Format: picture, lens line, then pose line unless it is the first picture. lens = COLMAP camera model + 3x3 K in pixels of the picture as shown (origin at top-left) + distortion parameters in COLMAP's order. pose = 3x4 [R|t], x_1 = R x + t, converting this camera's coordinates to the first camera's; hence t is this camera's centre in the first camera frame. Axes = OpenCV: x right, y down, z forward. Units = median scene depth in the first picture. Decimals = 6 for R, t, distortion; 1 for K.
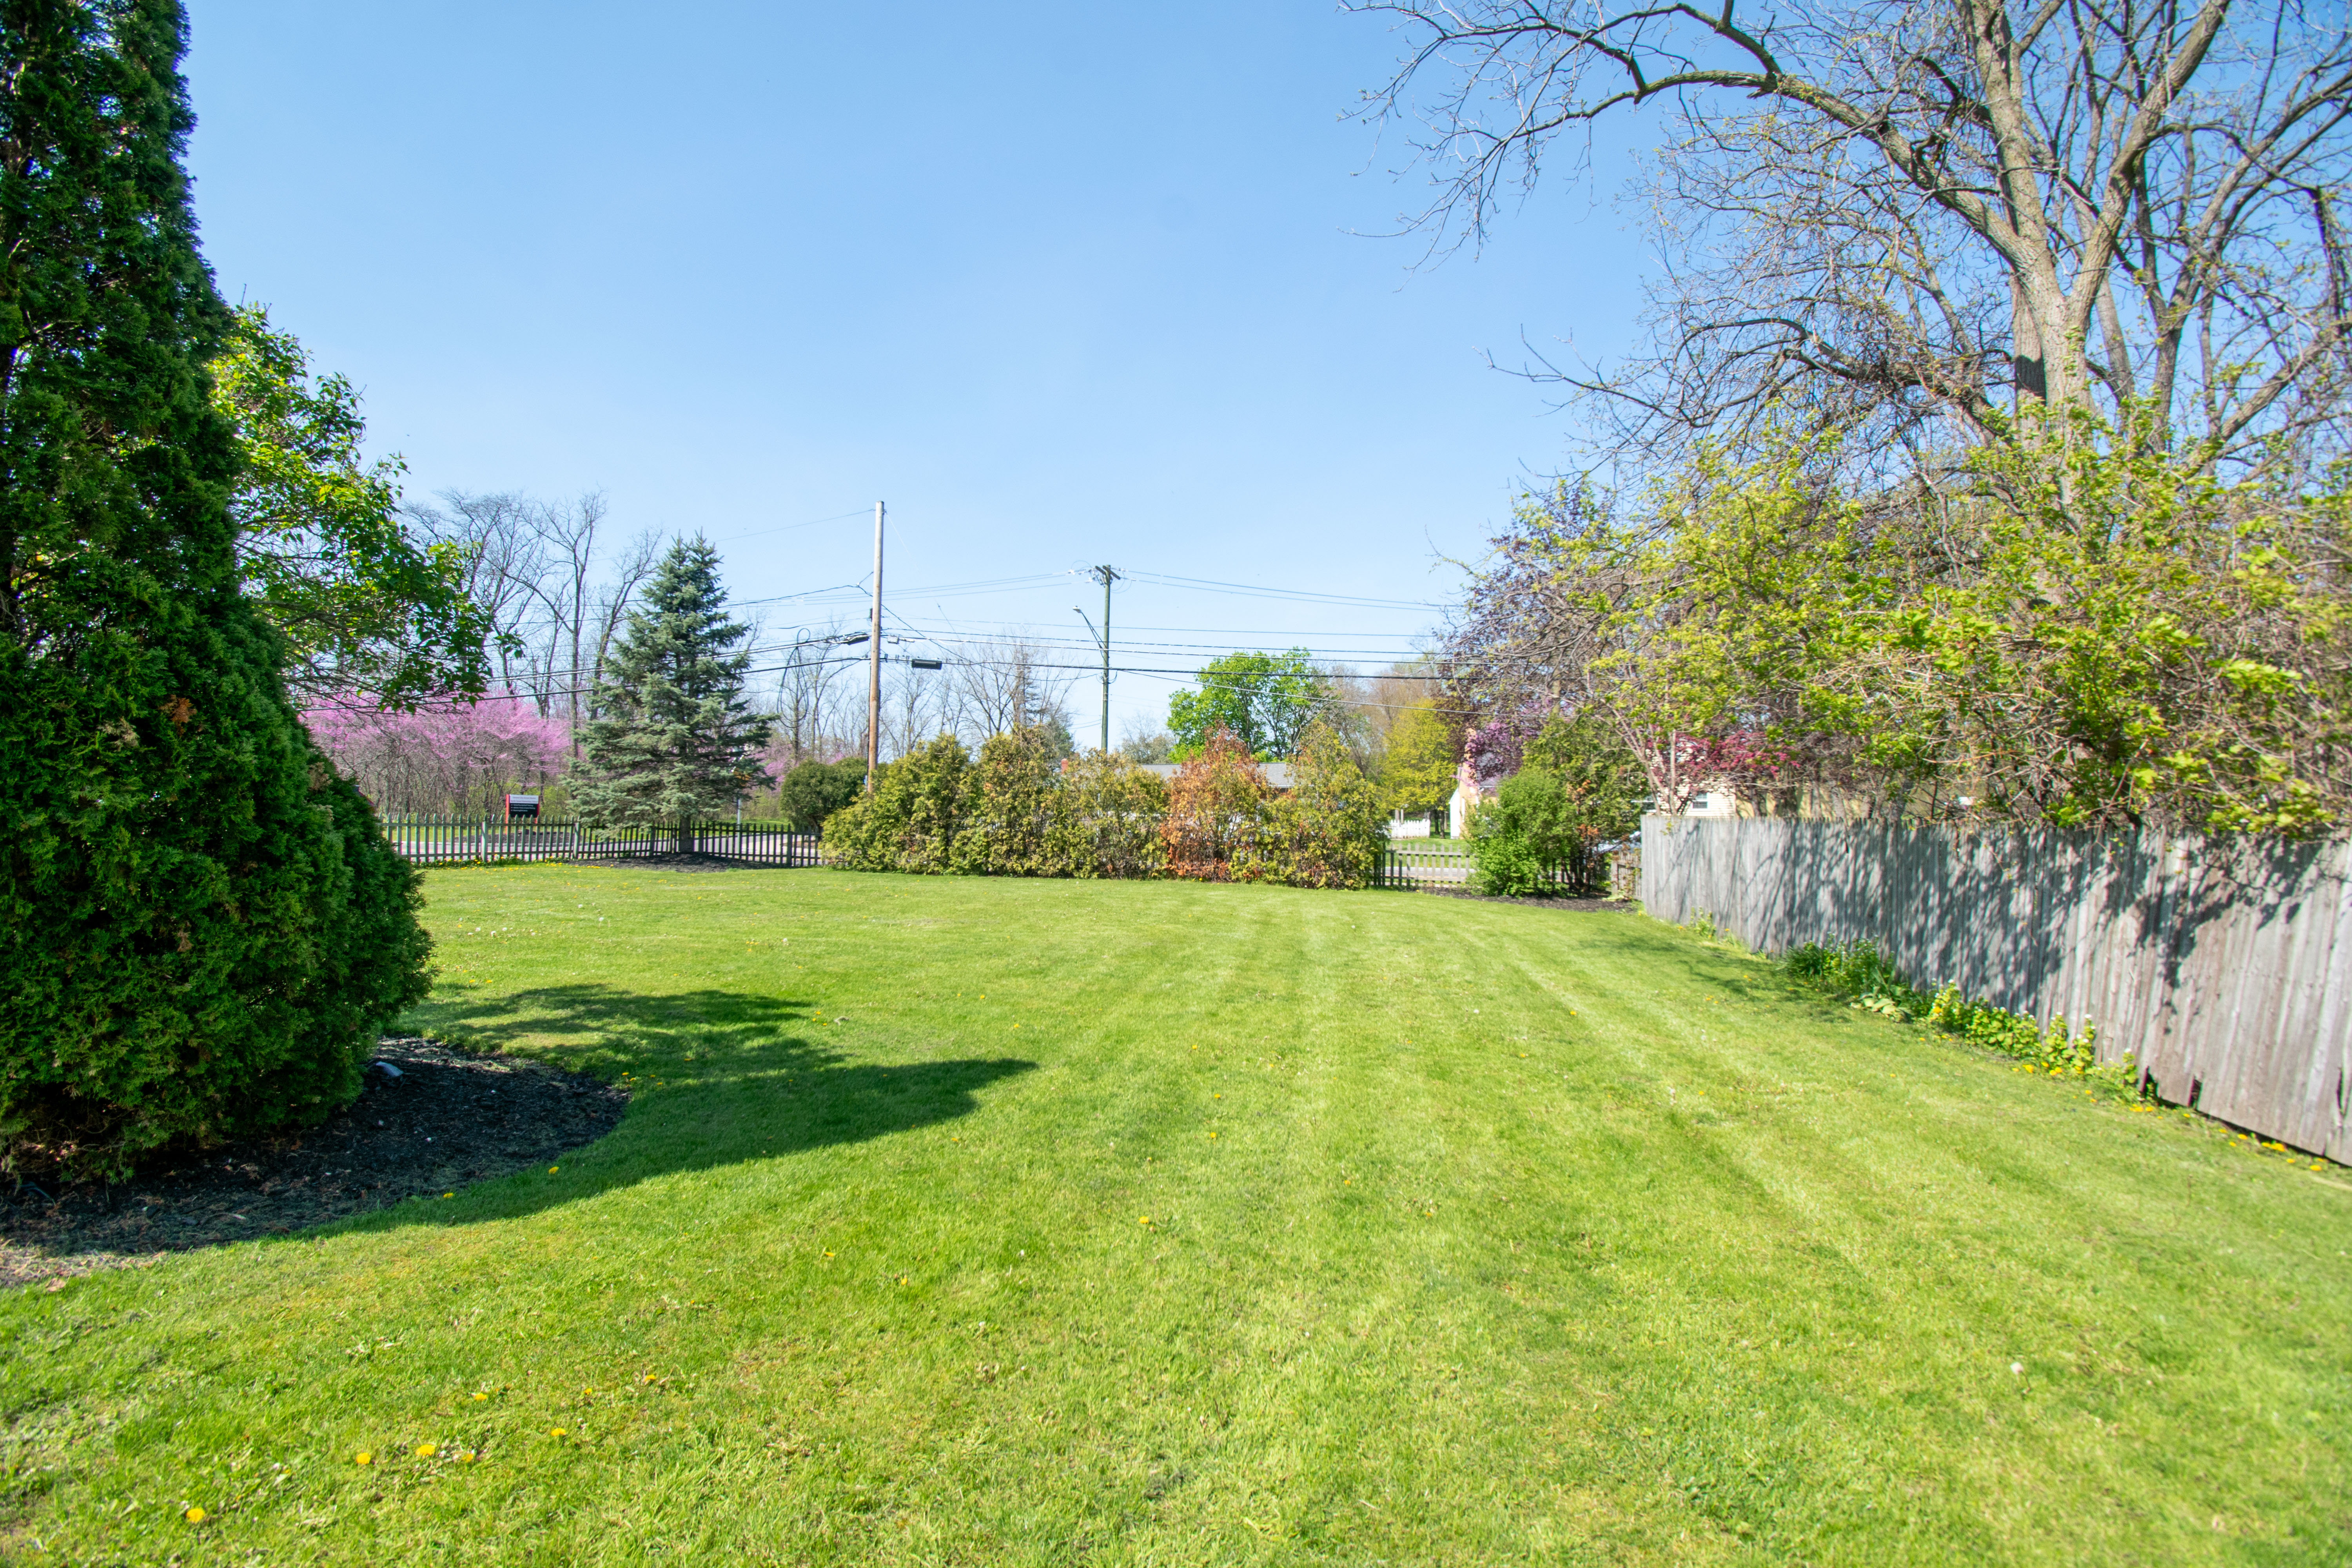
lens RADIAL K [[1033.3, 0, 1167.3], [0, 1033.3, 786.9], [0, 0, 1]] dist [0.000537, -0.006435]
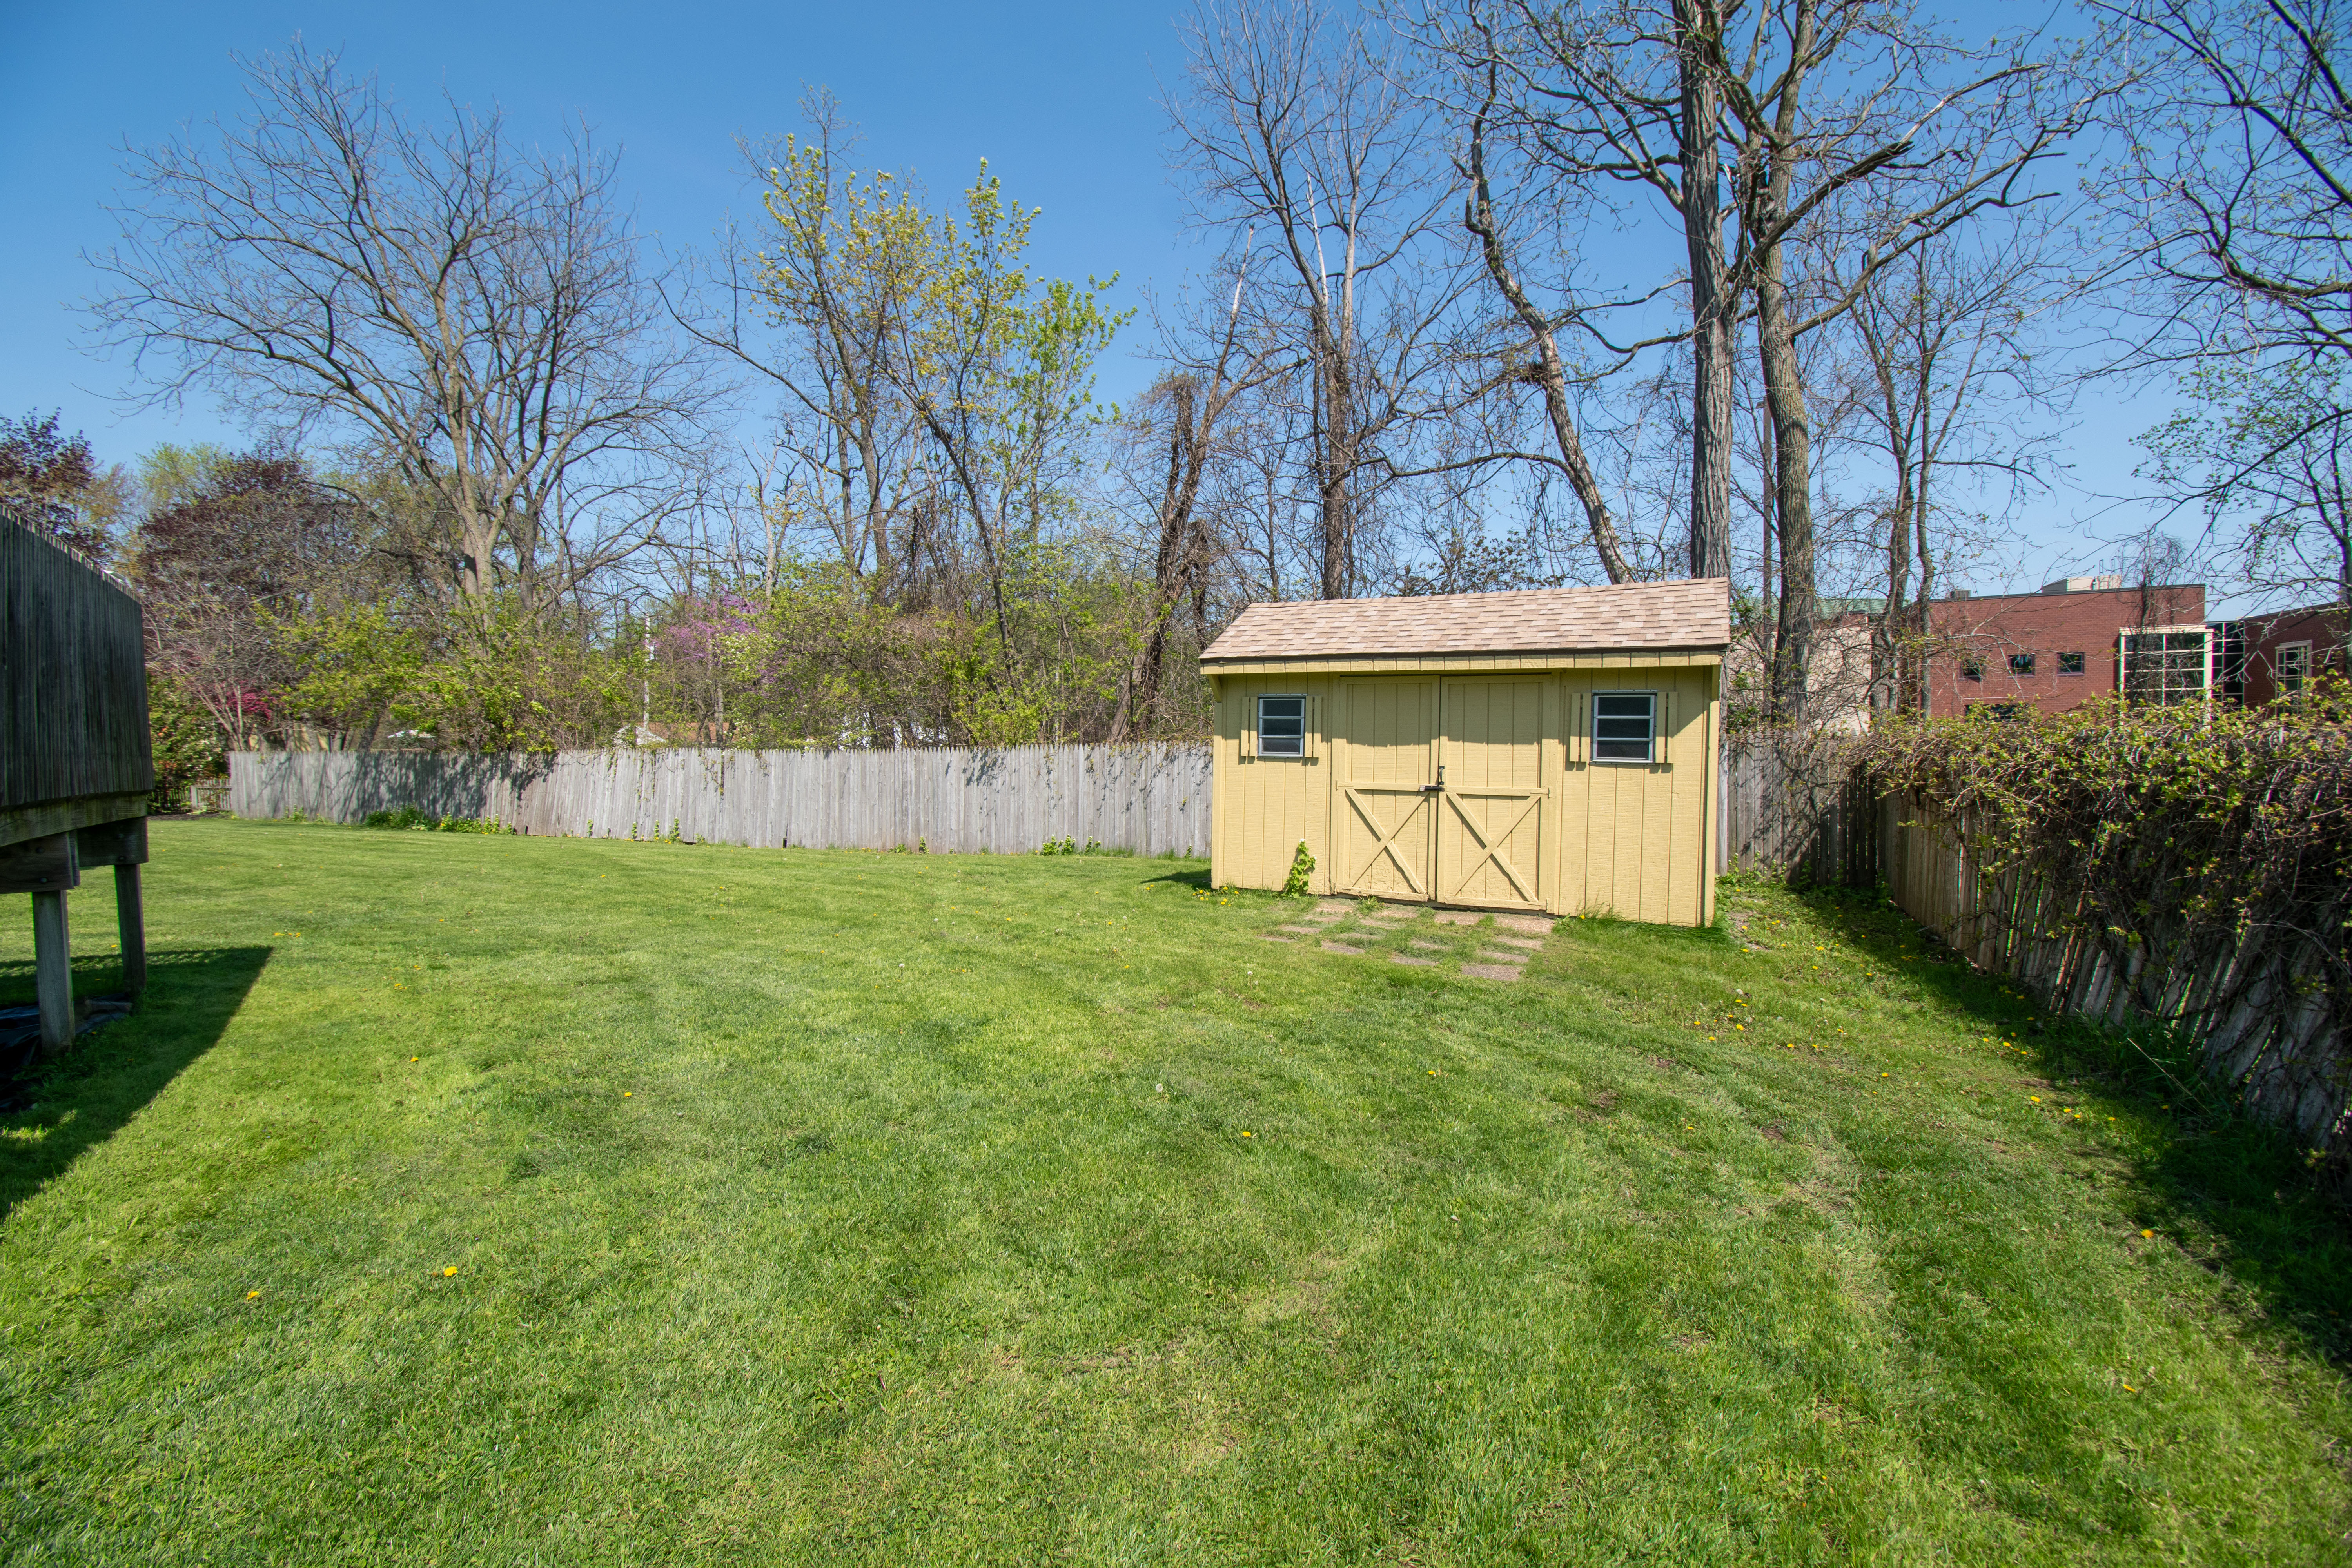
lens RADIAL K [[1033.3, 0, 1167.3], [0, 1033.3, 786.9], [0, 0, 1]] dist [0.000537, -0.006435]
pose [[0.250921, -0.036286, 0.967327, -1.172492], [-0.009738, 0.999152, 0.040005, 0.000791], [-0.967959, -0.019458, 0.250354, -1.266825]]
